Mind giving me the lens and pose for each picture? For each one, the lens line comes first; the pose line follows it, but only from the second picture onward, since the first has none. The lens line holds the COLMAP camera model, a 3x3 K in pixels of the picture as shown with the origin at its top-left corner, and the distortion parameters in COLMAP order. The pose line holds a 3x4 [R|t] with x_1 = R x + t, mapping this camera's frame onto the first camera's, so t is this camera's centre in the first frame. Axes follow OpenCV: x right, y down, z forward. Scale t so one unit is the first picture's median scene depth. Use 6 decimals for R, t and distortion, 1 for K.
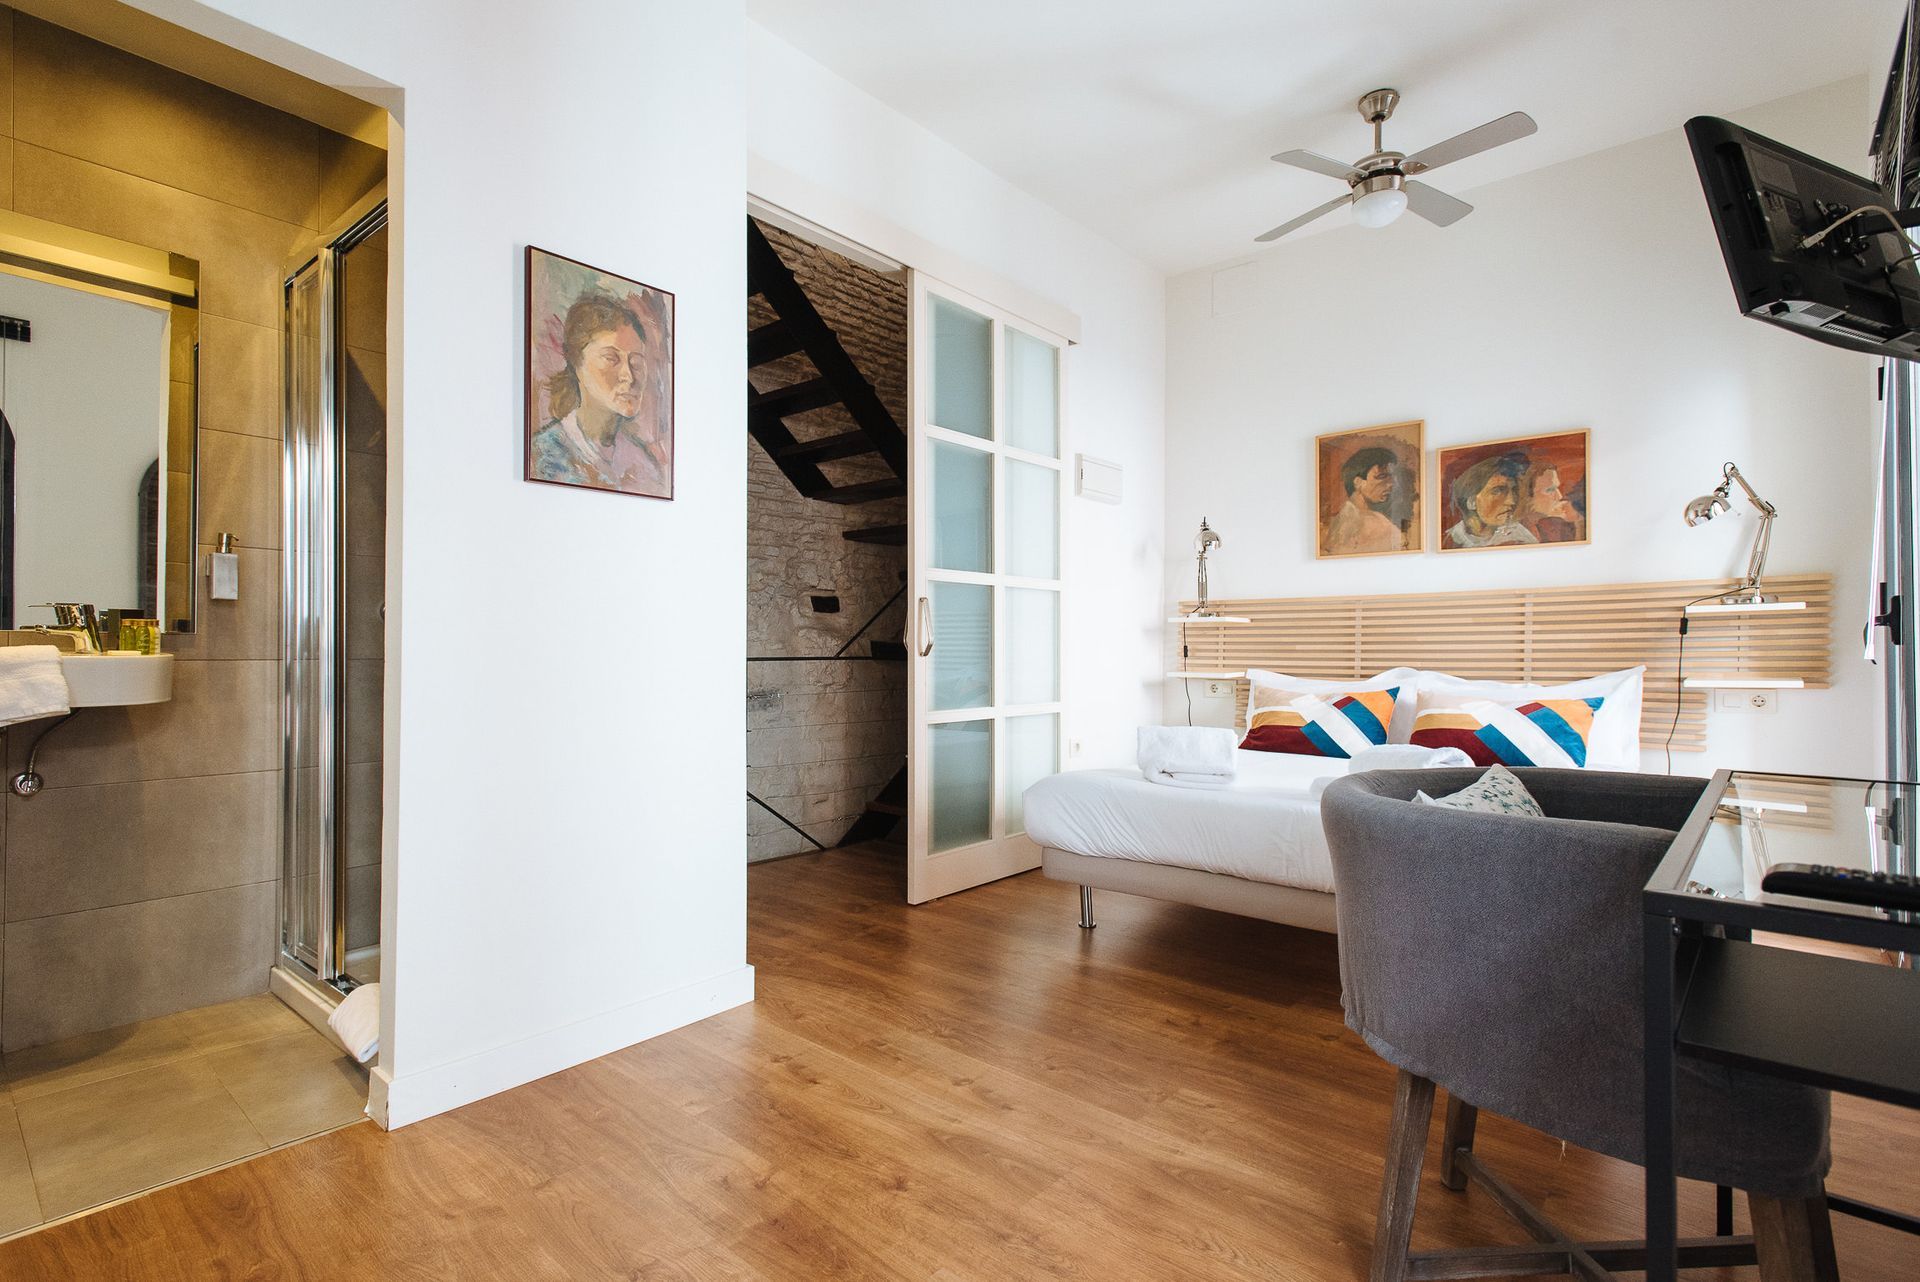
lens RADIAL K [[888.9, 0, 960.0], [0, 888.9, 641.0], [0, 0, 1]] dist [0.001791, -0.000437]
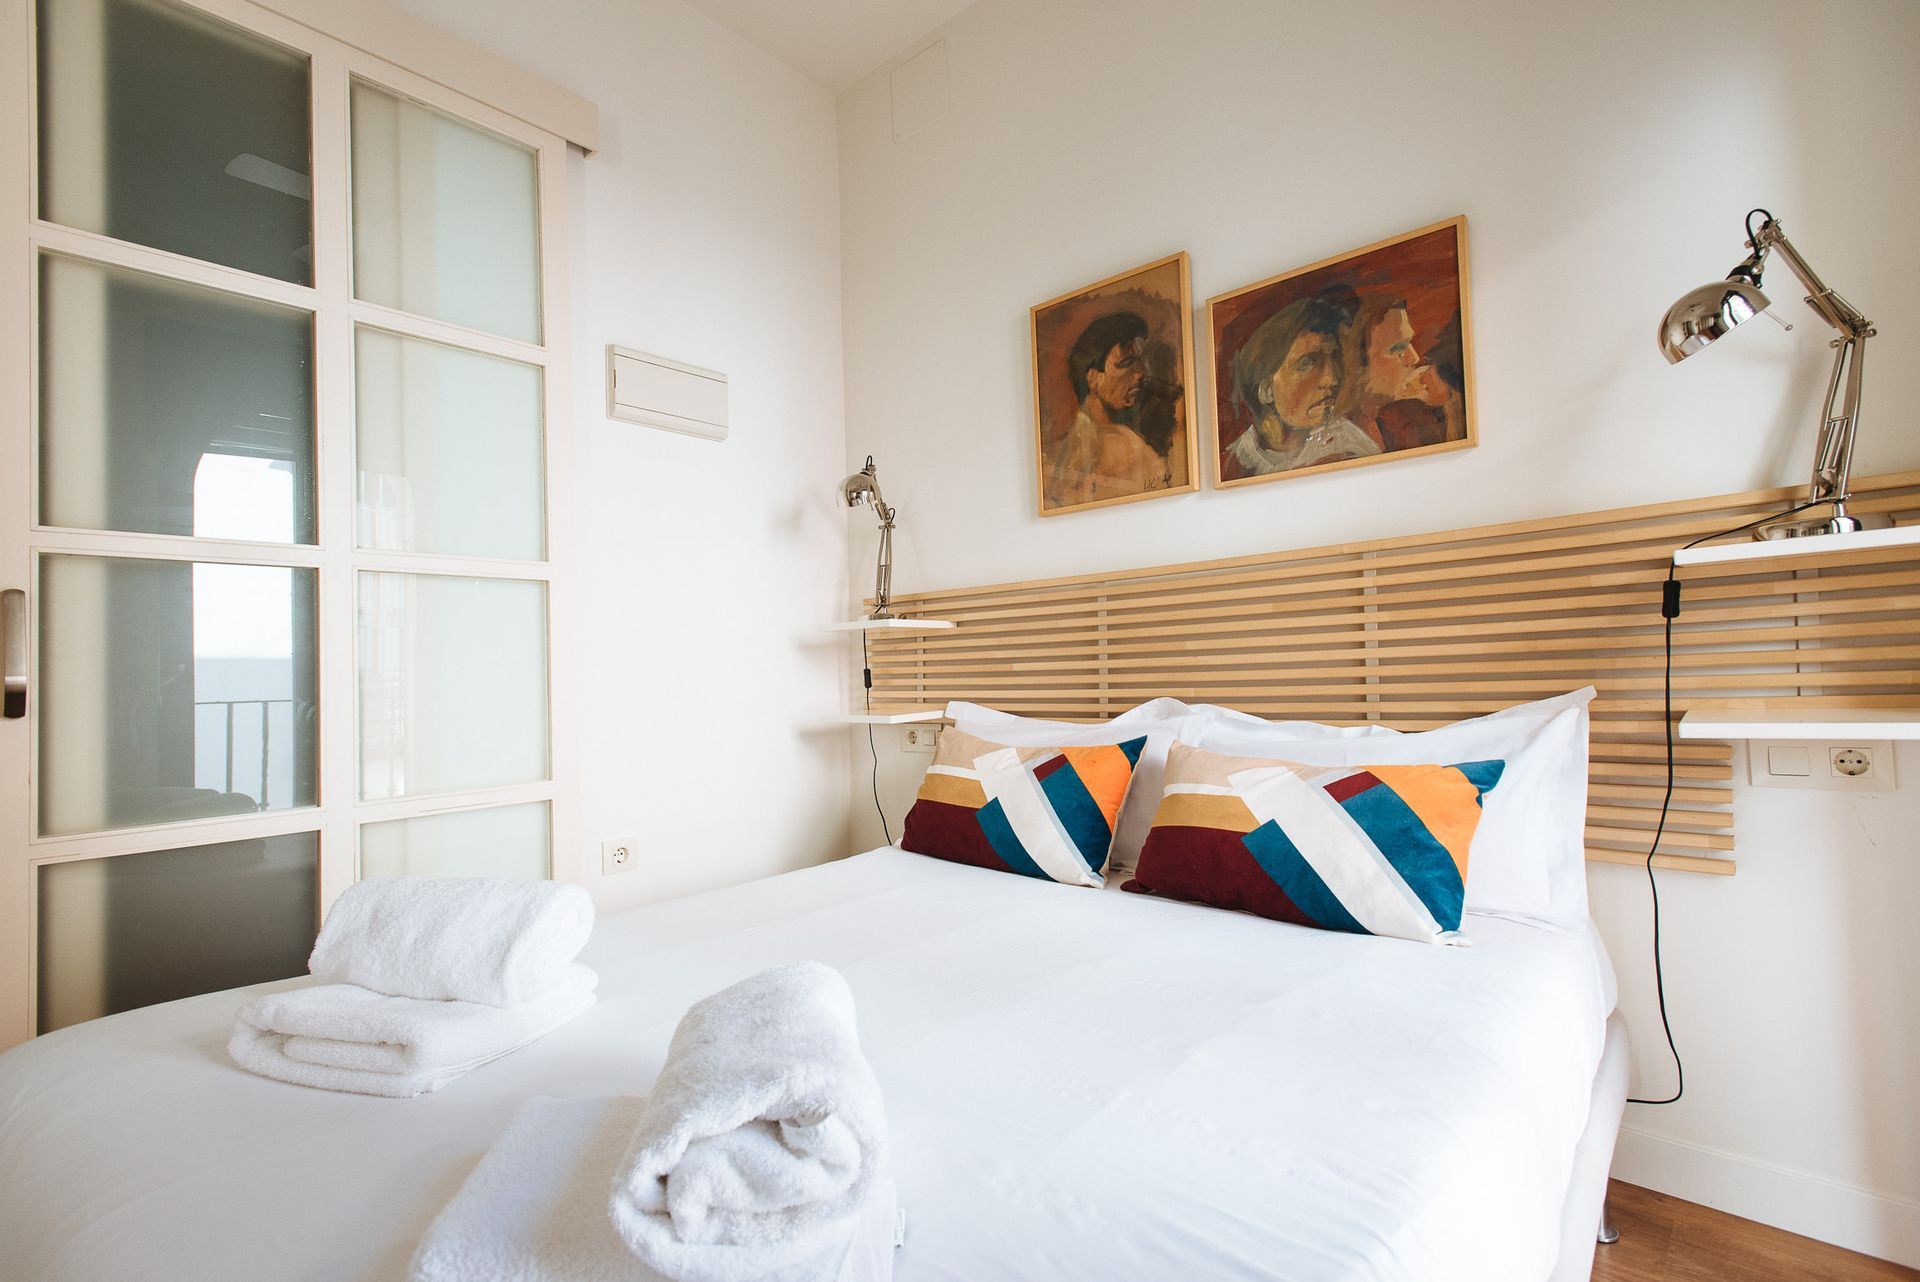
lens RADIAL K [[876.3, 0, 960.0], [0, 876.3, 641.0], [0, 0, 1]] dist [0.005121, 0.000748]
pose [[0.999509, -0.031333, 0.000866, 0.396906], [0.031345, 0.999177, -0.025726, 0.004234], [-0.000060, 0.025740, 0.999669, 0.487178]]
